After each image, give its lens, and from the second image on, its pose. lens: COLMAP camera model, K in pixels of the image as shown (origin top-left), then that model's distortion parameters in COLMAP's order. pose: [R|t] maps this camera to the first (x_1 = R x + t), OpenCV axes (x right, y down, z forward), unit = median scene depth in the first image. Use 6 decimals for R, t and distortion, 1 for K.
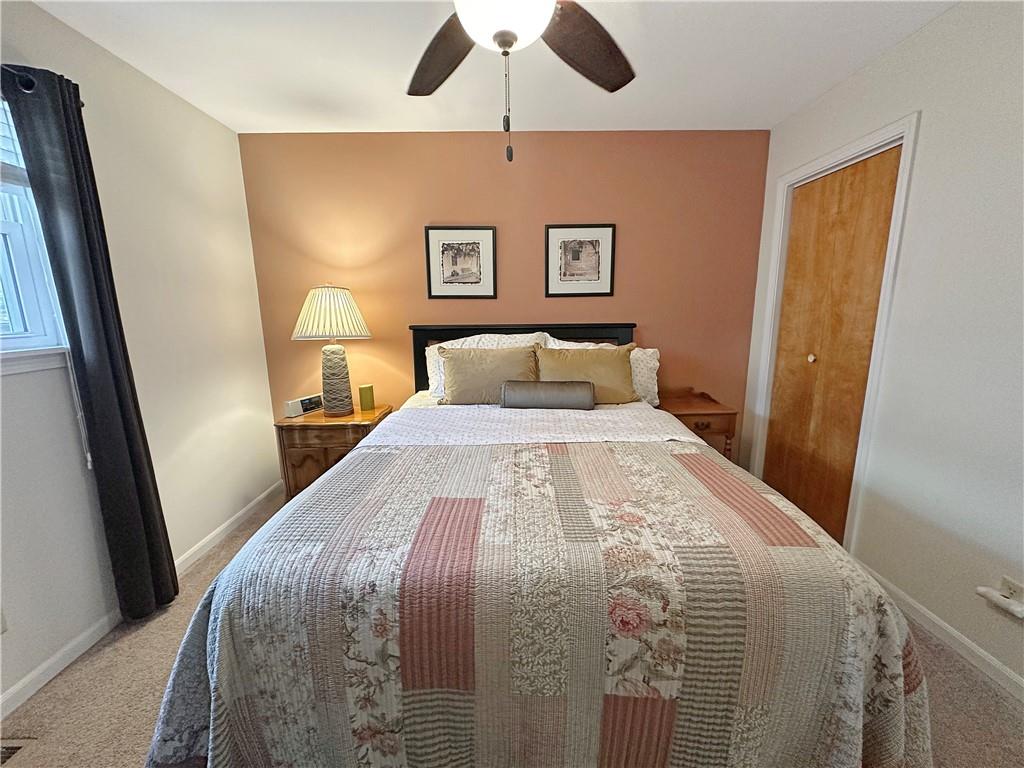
lens RADIAL K [[408.1, 0, 511.9], [0, 408.1, 382.0], [0, 0, 1]] dist [-0.006322, 0.000949]
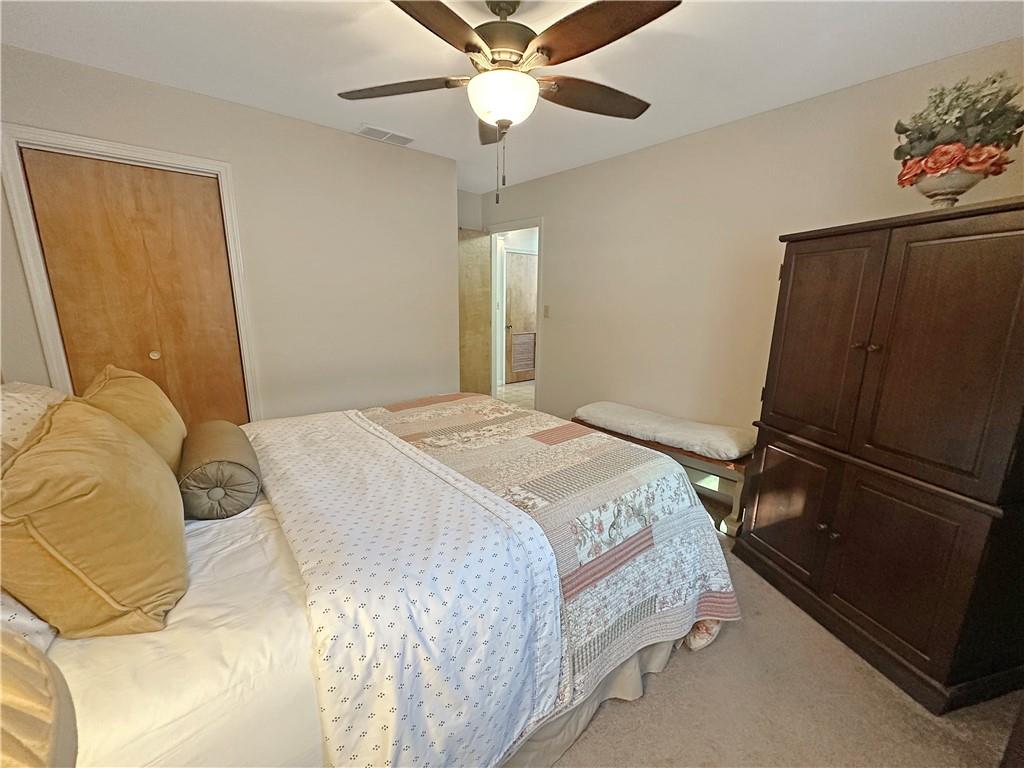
lens RADIAL K [[408.1, 0, 512.6], [0, 408.1, 388.7], [0, 0, 1]] dist [-0.006322, 0.000949]
pose [[-0.648459, -0.161595, 0.743900, -0.984965], [0.134590, 0.937478, 0.320968, -0.315896], [-0.749257, 0.308256, -0.586167, 1.650407]]
